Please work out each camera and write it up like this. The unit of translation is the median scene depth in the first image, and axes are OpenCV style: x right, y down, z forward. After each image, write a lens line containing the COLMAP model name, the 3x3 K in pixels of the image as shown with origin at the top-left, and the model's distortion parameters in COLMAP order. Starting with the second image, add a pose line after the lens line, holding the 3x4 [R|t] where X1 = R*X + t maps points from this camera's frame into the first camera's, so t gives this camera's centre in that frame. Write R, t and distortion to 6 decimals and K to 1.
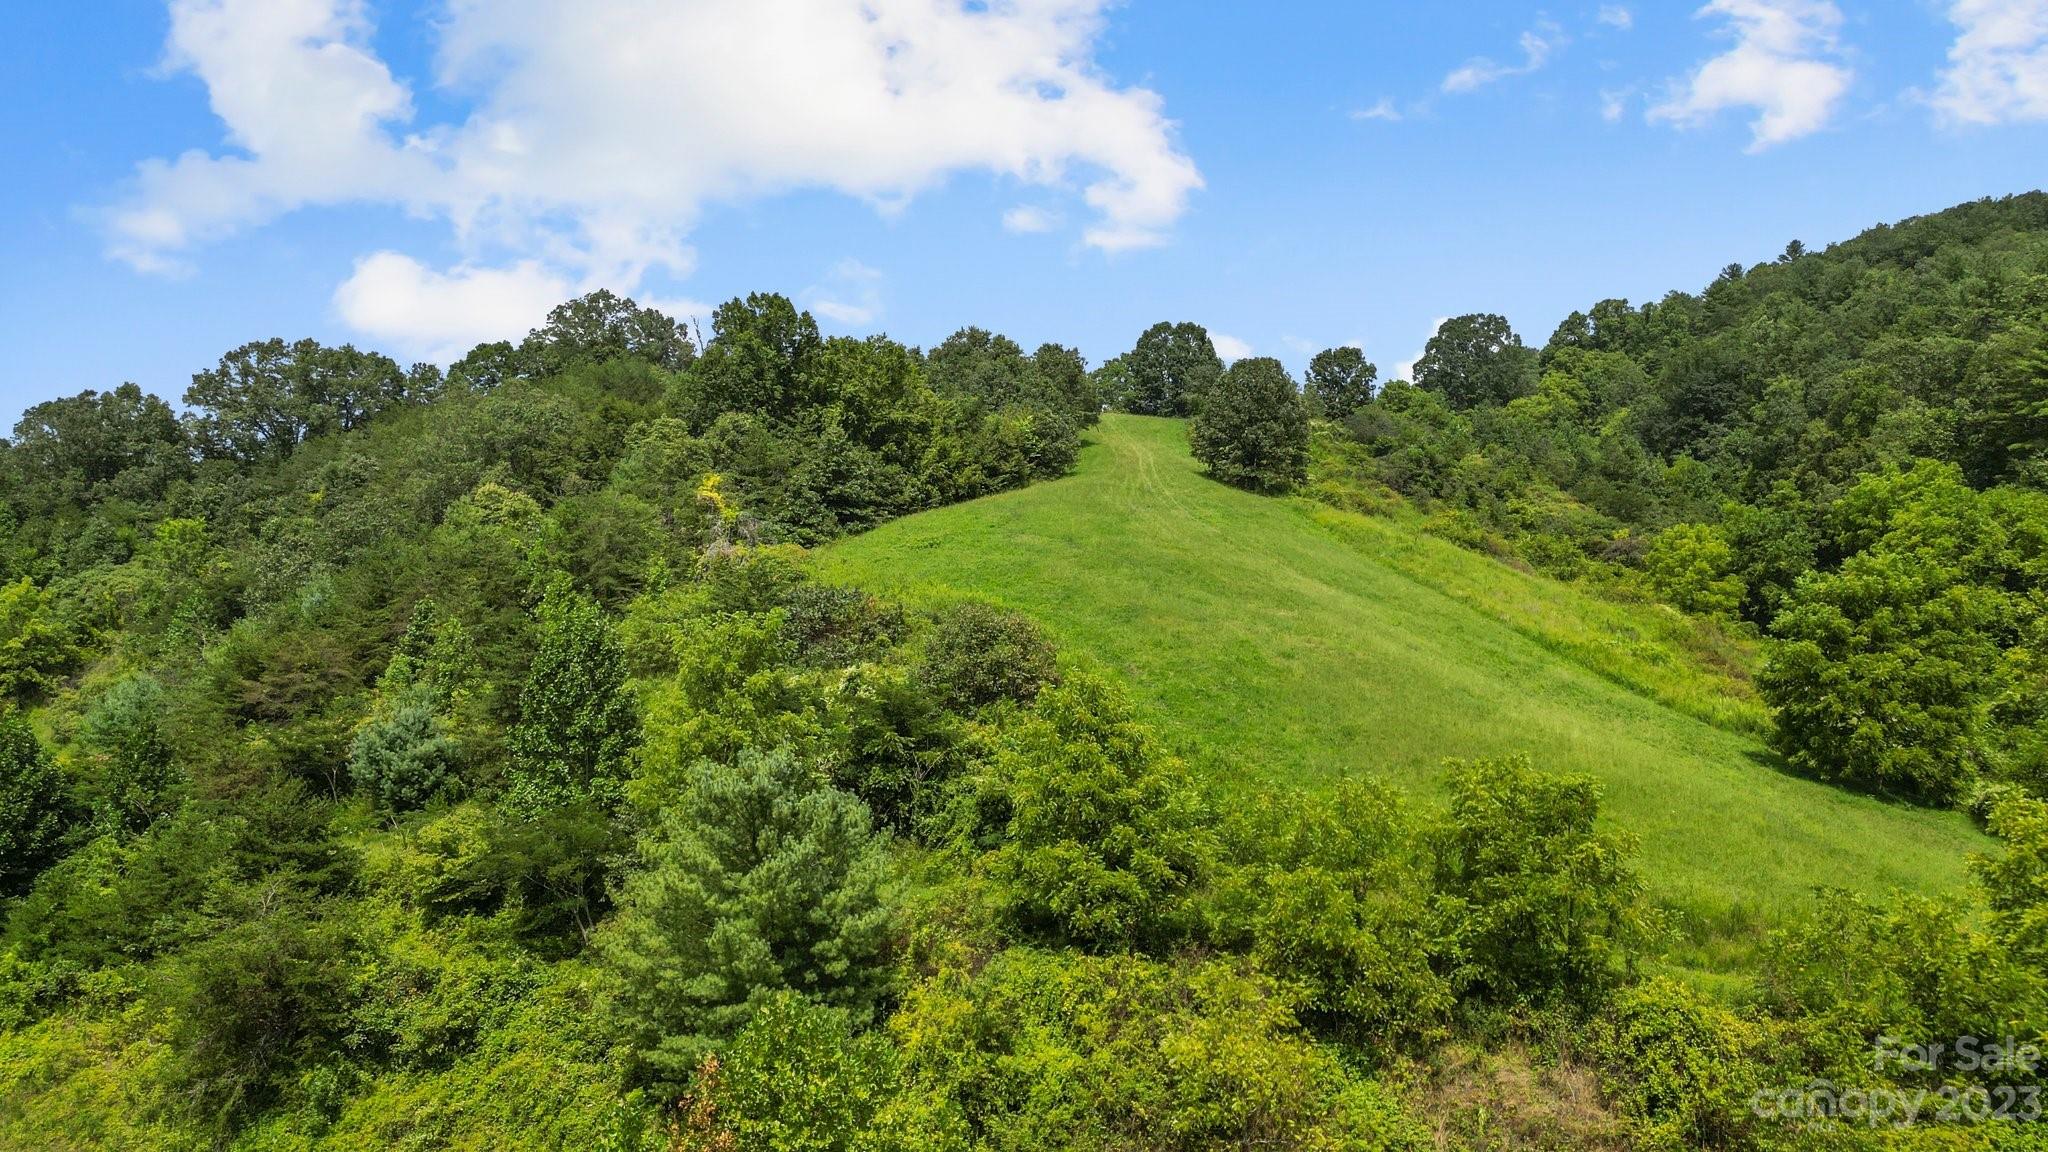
lens RADIAL K [[1434.7, 0, 1014.7], [0, 1434.7, 571.7], [0, 0, 1]] dist [0.062822, -0.056431]
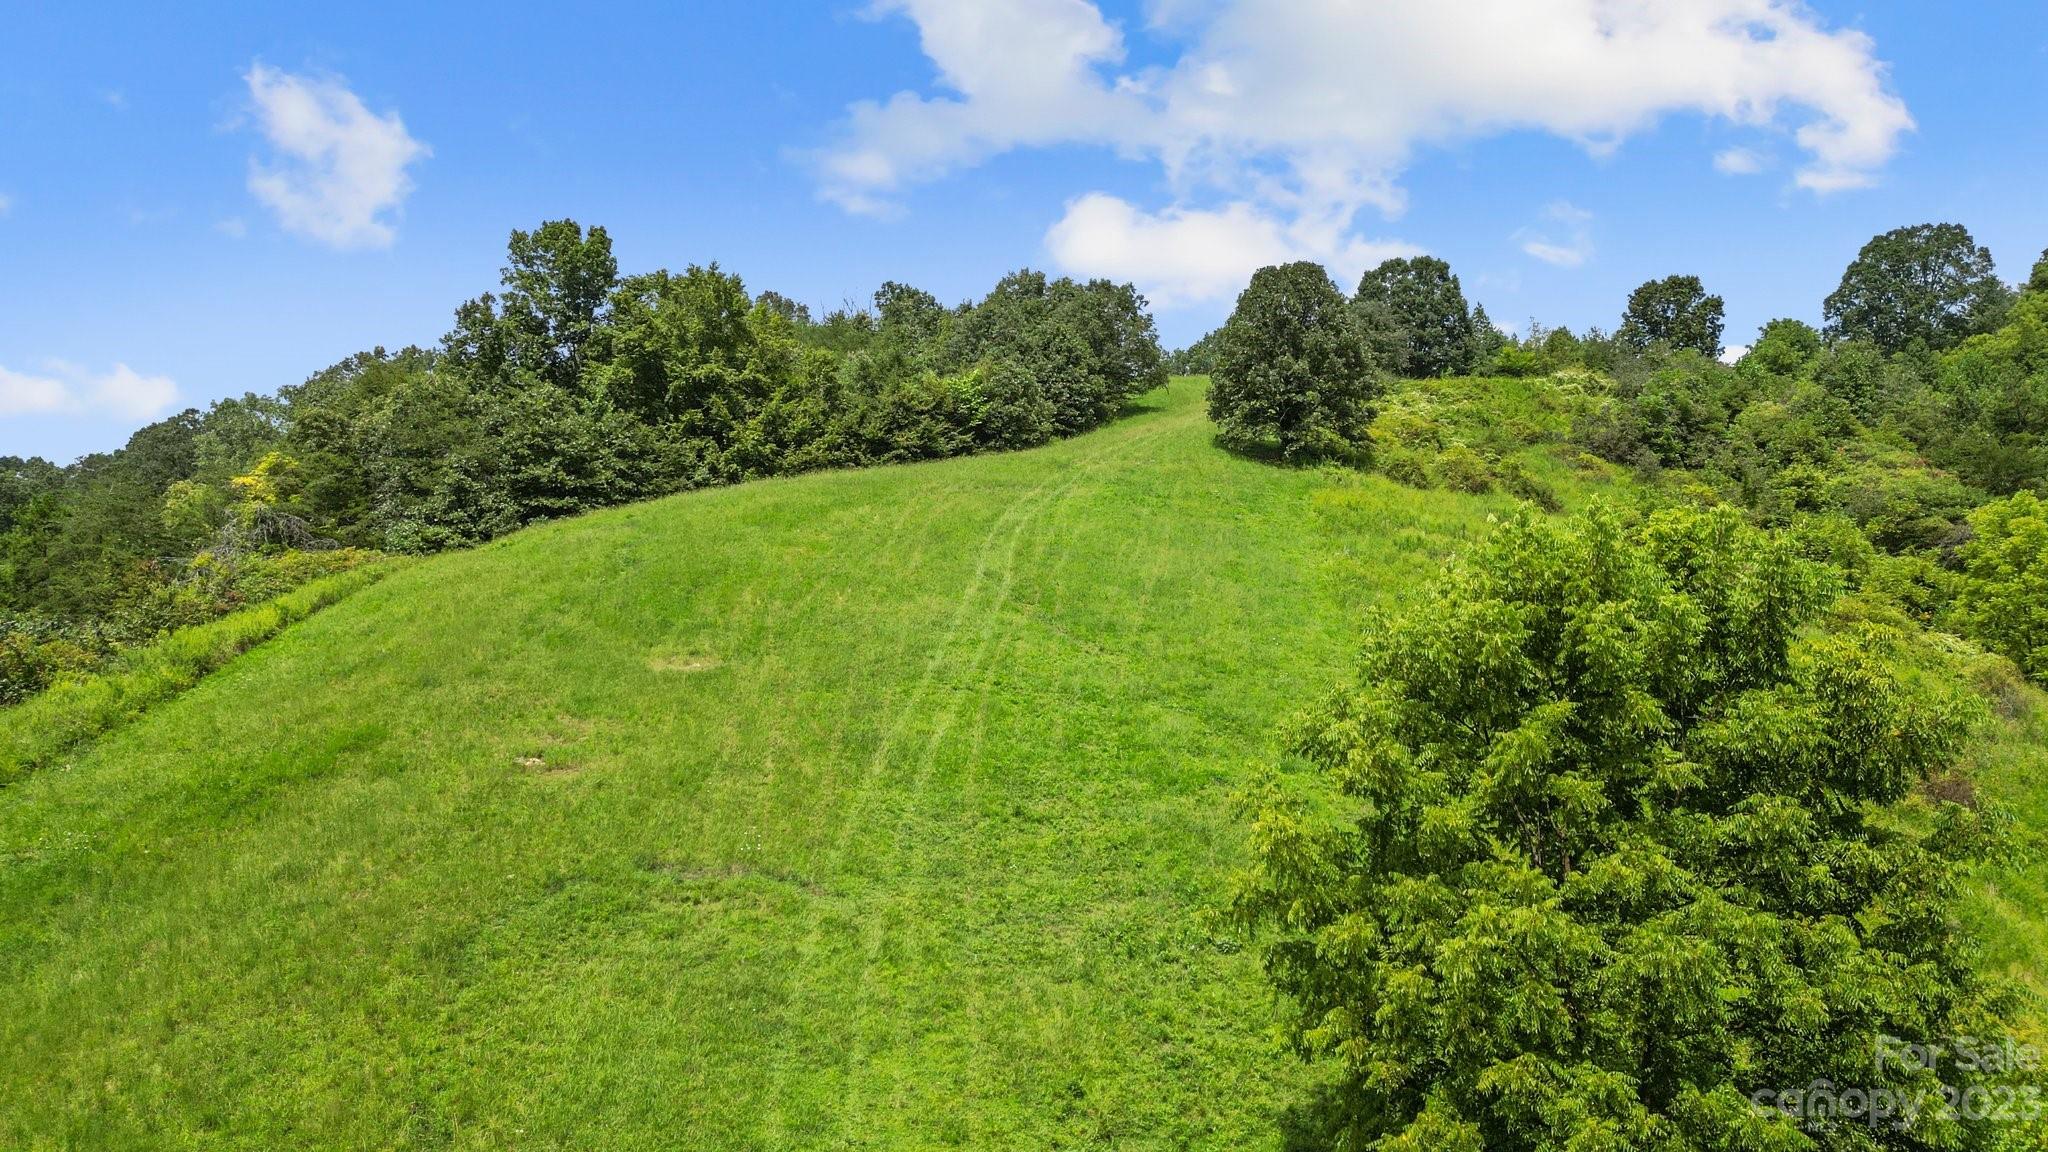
lens RADIAL K [[1434.7, 0, 1026.8], [0, 1434.7, 579.3], [0, 0, 1]] dist [0.062822, -0.056431]
pose [[0.946286, -0.010389, -0.323163, 0.215921], [0.009493, 0.999945, -0.004347, 0.000559], [0.323191, 0.001045, 0.946333, 0.258789]]
